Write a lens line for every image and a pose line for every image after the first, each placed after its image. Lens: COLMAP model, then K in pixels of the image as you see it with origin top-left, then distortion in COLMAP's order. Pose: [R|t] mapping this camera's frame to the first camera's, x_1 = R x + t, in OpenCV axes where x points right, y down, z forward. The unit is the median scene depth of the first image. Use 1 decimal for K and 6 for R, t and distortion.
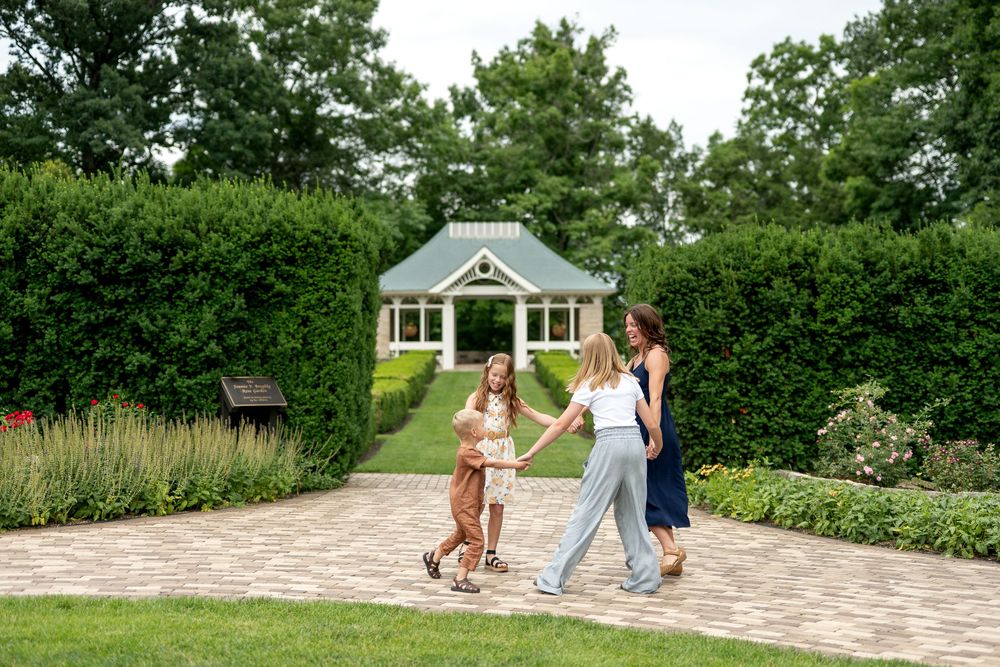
lens RADIAL K [[1455.4, 0, 543.1], [0, 1455.4, 334.4], [0, 0, 1]] dist [-0.006646, 0.019234]
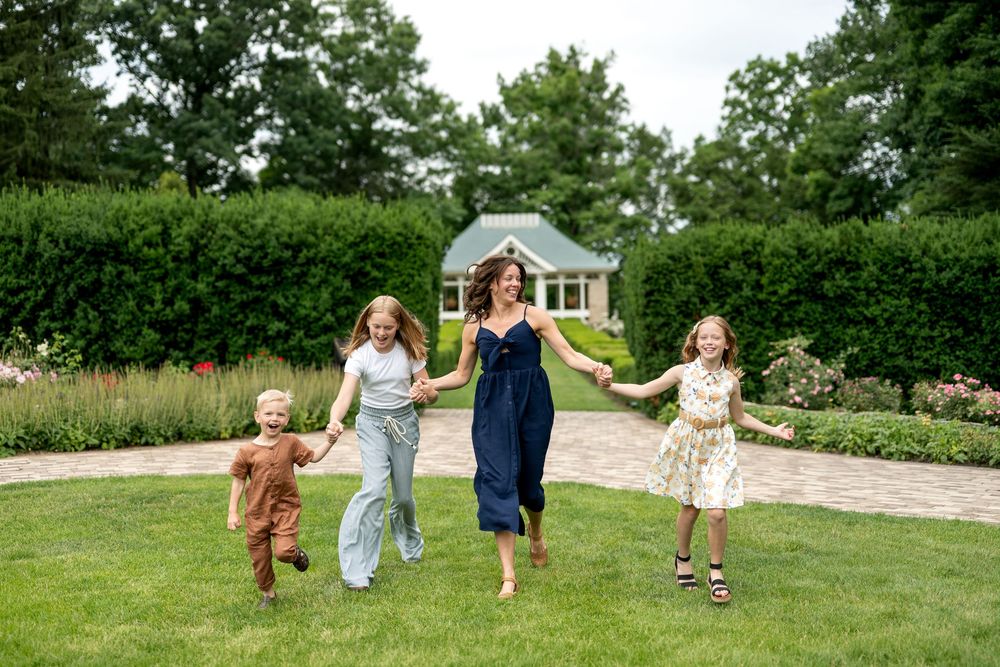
lens RADIAL K [[1402.3, 0, 467.5], [0, 1402.3, 321.2], [0, 0, 1]] dist [-0.003946, -0.021510]
pose [[0.998100, -0.012548, -0.060324, -0.005697], [0.013255, 0.999848, 0.011335, -0.000548], [0.060173, -0.012114, 0.998114, -0.186594]]
